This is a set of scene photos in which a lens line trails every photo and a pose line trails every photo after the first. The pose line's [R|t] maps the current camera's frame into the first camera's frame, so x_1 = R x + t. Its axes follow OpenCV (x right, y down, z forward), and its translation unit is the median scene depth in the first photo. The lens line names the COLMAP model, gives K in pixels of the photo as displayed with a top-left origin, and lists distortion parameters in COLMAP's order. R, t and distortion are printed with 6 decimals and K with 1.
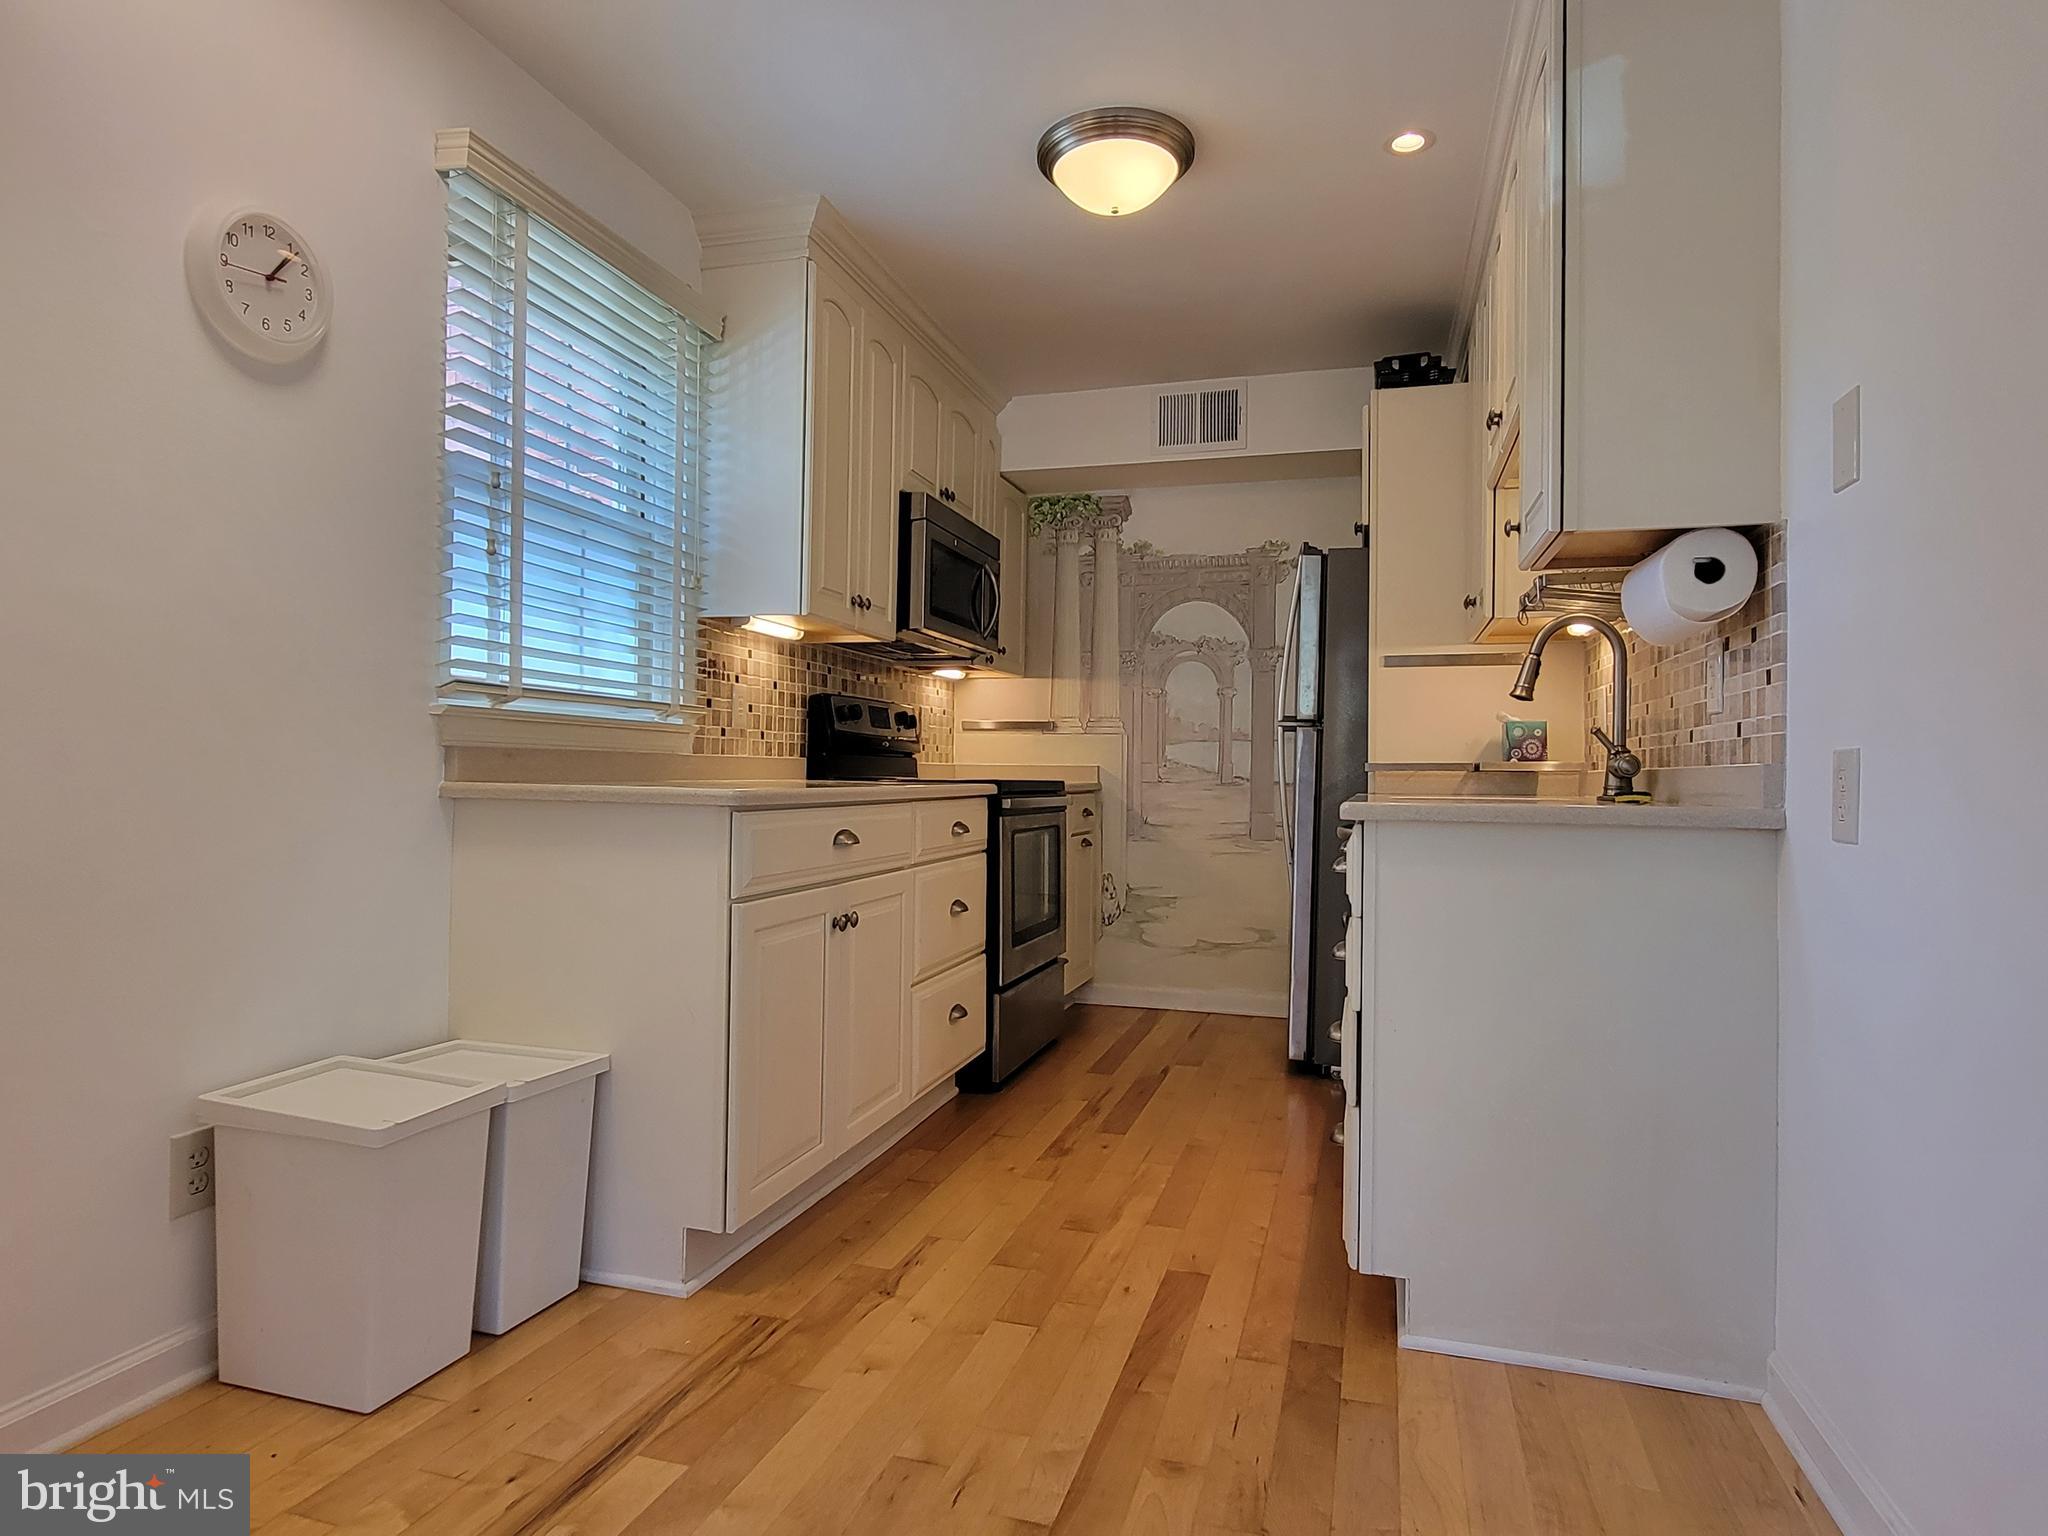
lens RADIAL K [[1181.6, 0, 1013.3], [0, 1181.6, 768.6], [0, 0, 1]] dist [-0.000905, -0.000203]
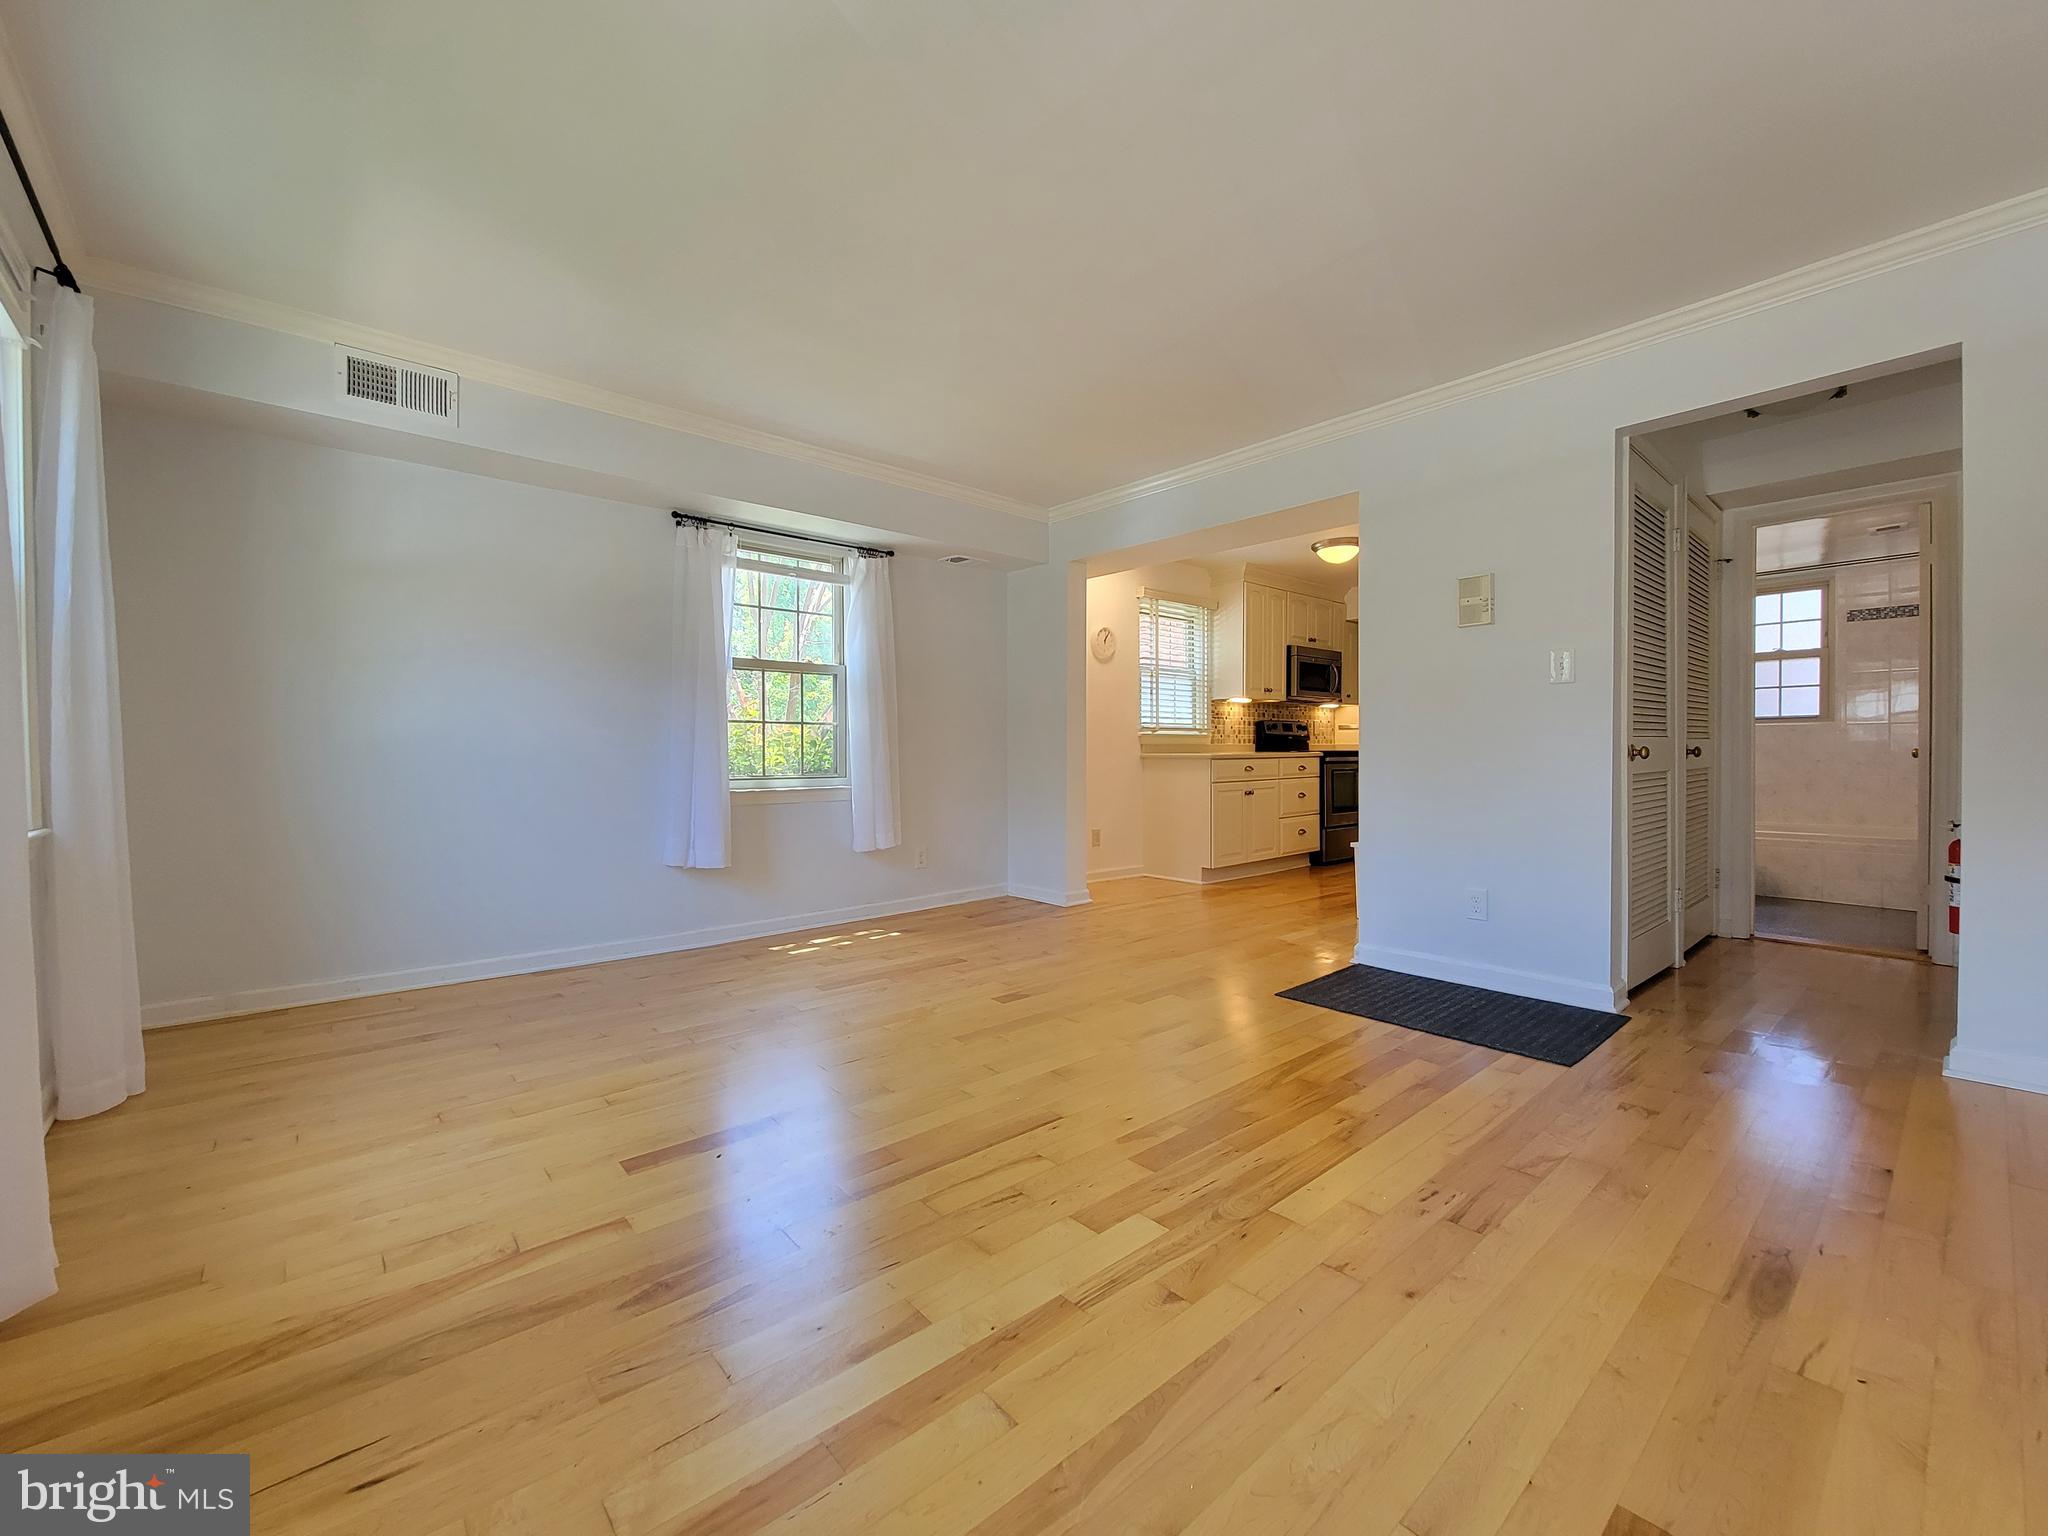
lens RADIAL K [[837.5, 0, 1024.0], [0, 837.5, 768.0], [0, 0, 1]] dist [0.000539, 0.000106]
pose [[0.850990, -0.009482, -0.525096, 0.393280], [0.021722, 0.999617, 0.017152, 0.001884], [0.524732, -0.026003, 0.850870, -0.955892]]
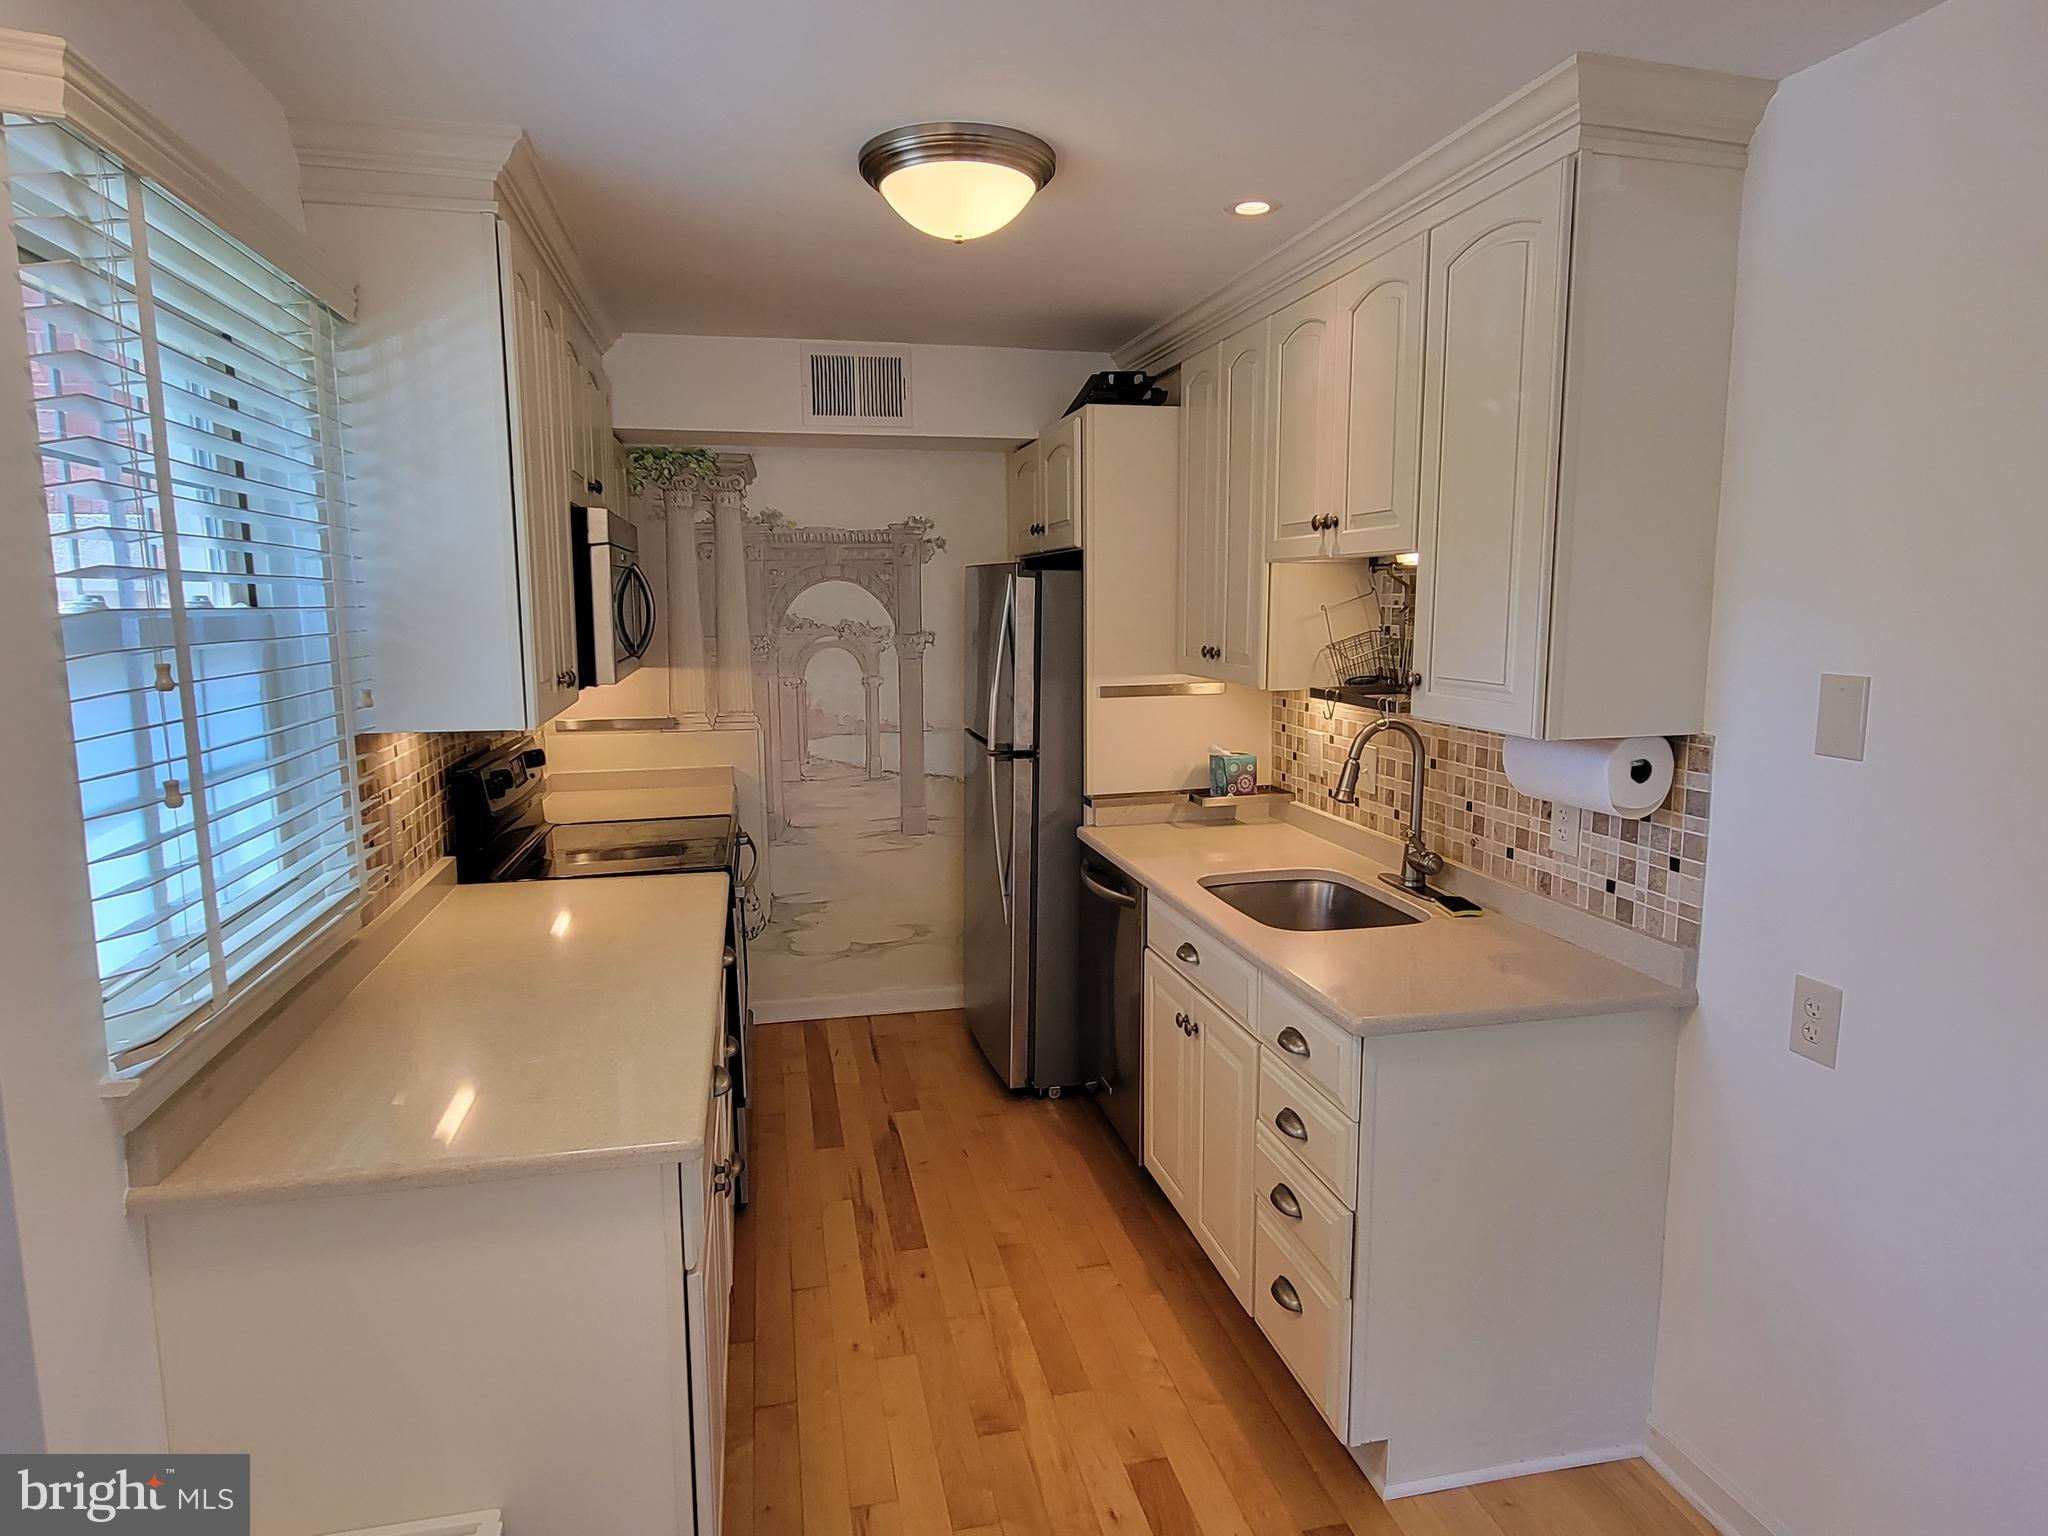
lens RADIAL K [[1181.6, 0, 1013.3], [0, 1181.6, 768.6], [0, 0, 1]] dist [-0.000905, -0.000203]
pose [[0.870855, -0.088987, 0.483419, -0.224365], [0.013666, 0.987479, 0.157154, -0.178615], [-0.491351, -0.130252, 0.861167, 0.176686]]
